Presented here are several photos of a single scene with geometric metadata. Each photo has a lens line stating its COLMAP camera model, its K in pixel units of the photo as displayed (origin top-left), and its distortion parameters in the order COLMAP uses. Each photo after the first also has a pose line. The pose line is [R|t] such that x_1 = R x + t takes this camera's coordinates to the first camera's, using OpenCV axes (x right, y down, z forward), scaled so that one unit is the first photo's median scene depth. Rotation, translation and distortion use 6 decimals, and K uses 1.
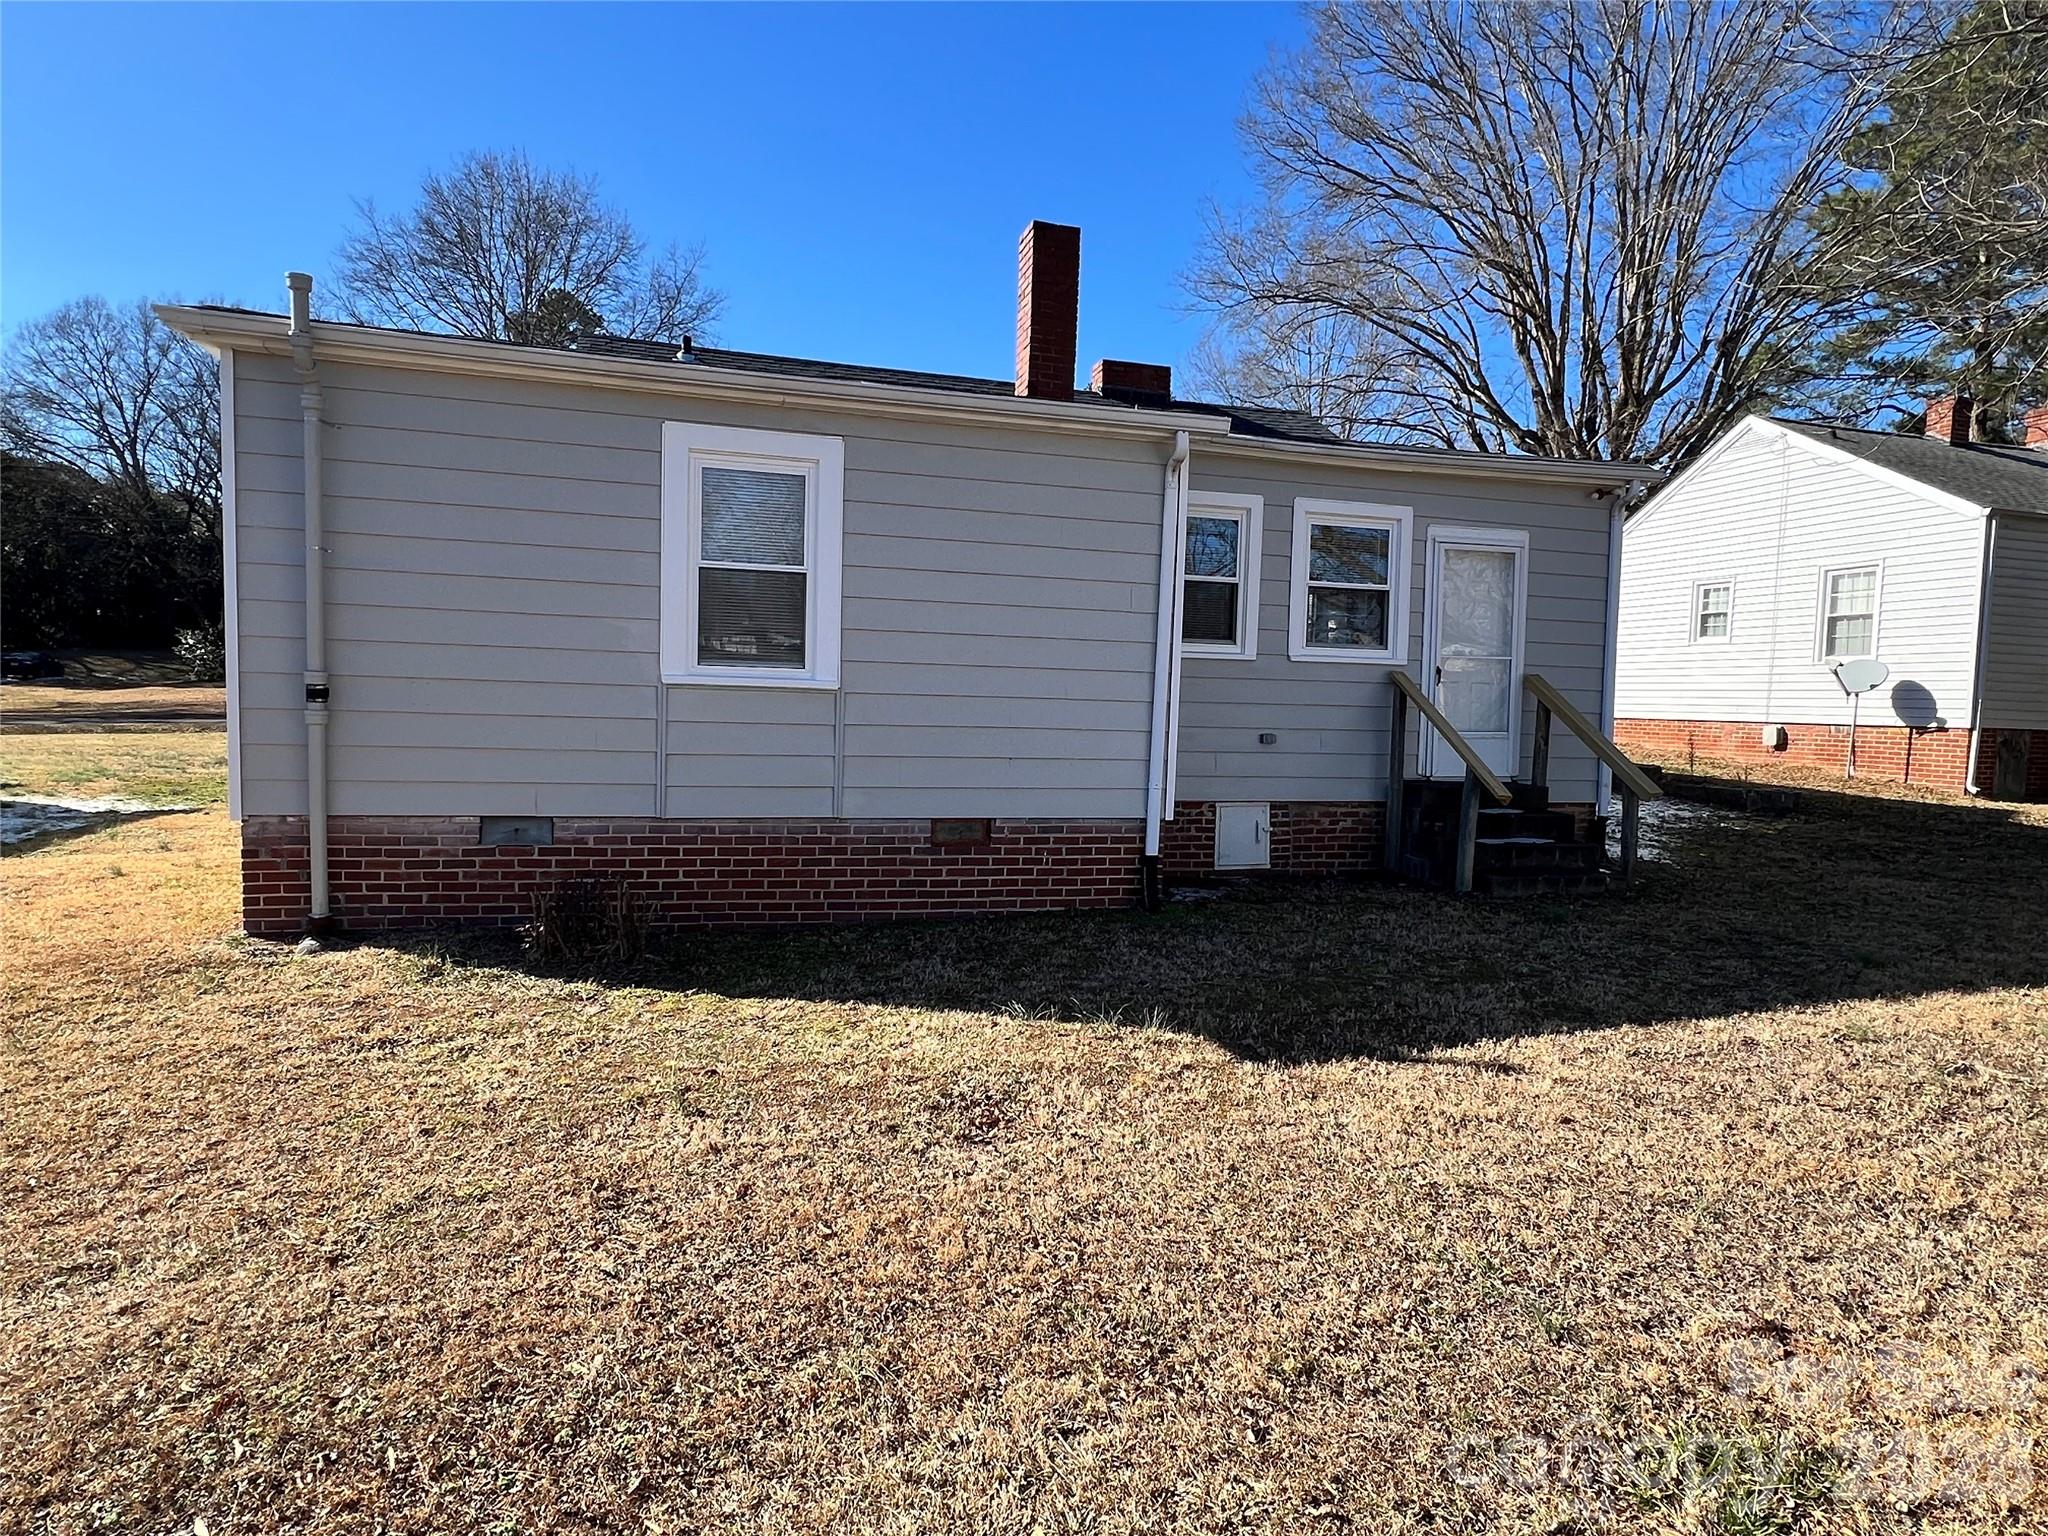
lens RADIAL K [[1175.4, 0, 1024.0], [0, 1175.4, 768.0], [0, 0, 1]] dist [0.003403, 0.000770]
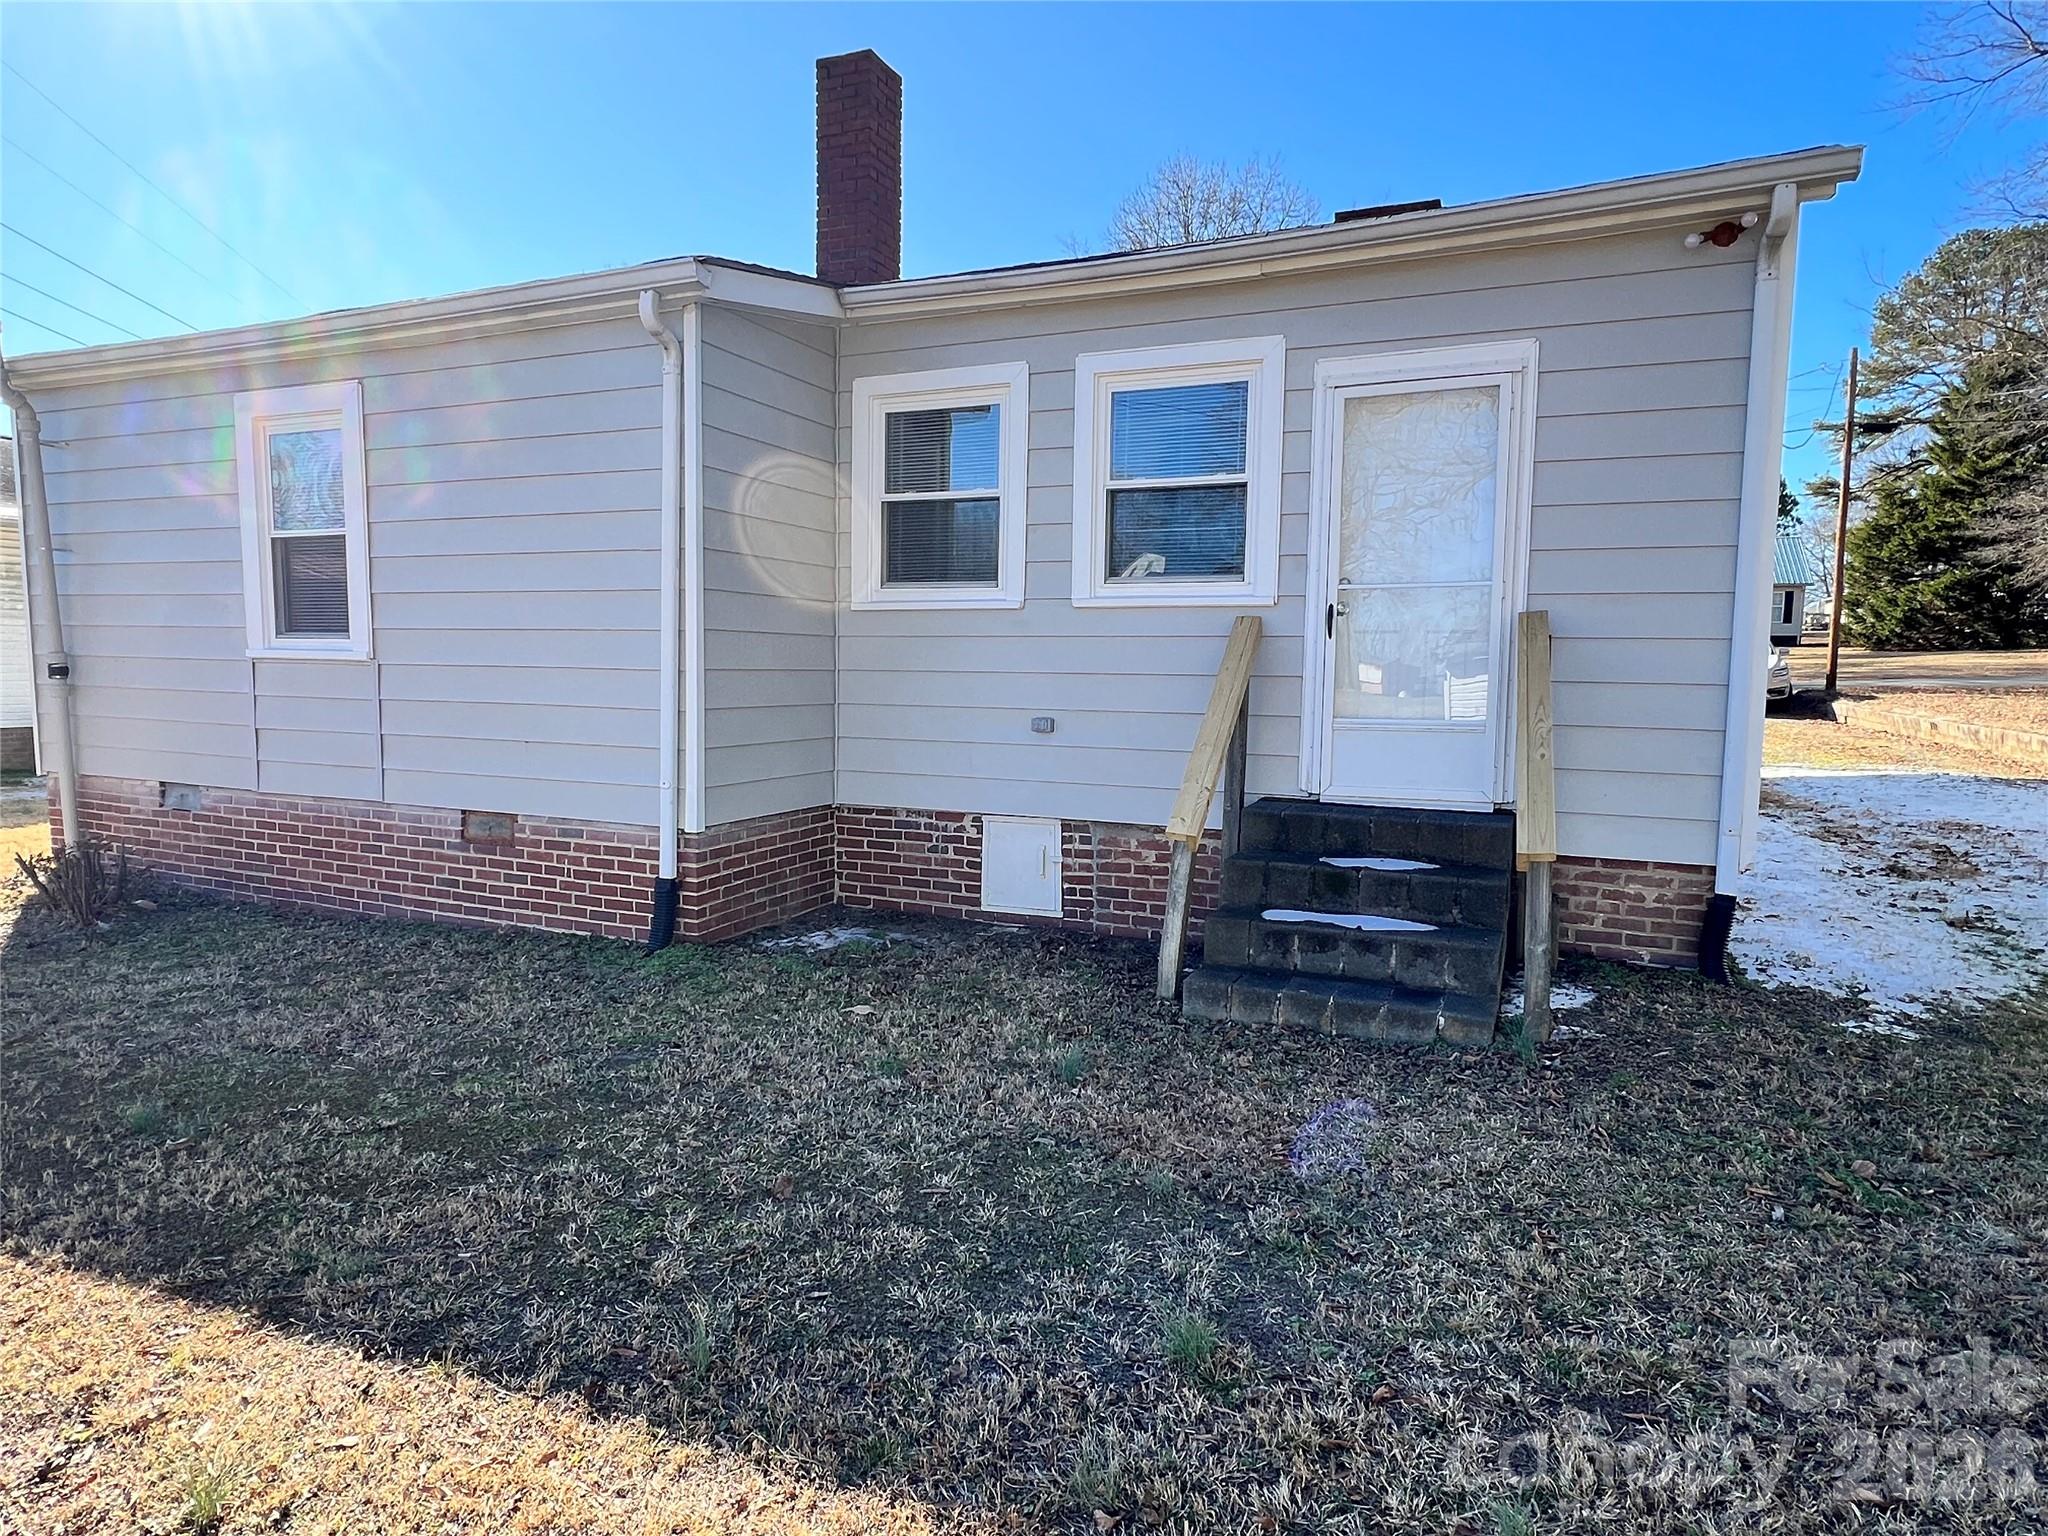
lens RADIAL K [[1175.4, 0, 1024.0], [0, 1175.4, 768.0], [0, 0, 1]] dist [0.003403, 0.000770]
pose [[0.774164, 0.039659, -0.631741, 0.624803], [-0.029394, 0.999211, 0.026708, -0.017916], [0.632302, -0.002107, 0.774719, 0.473859]]
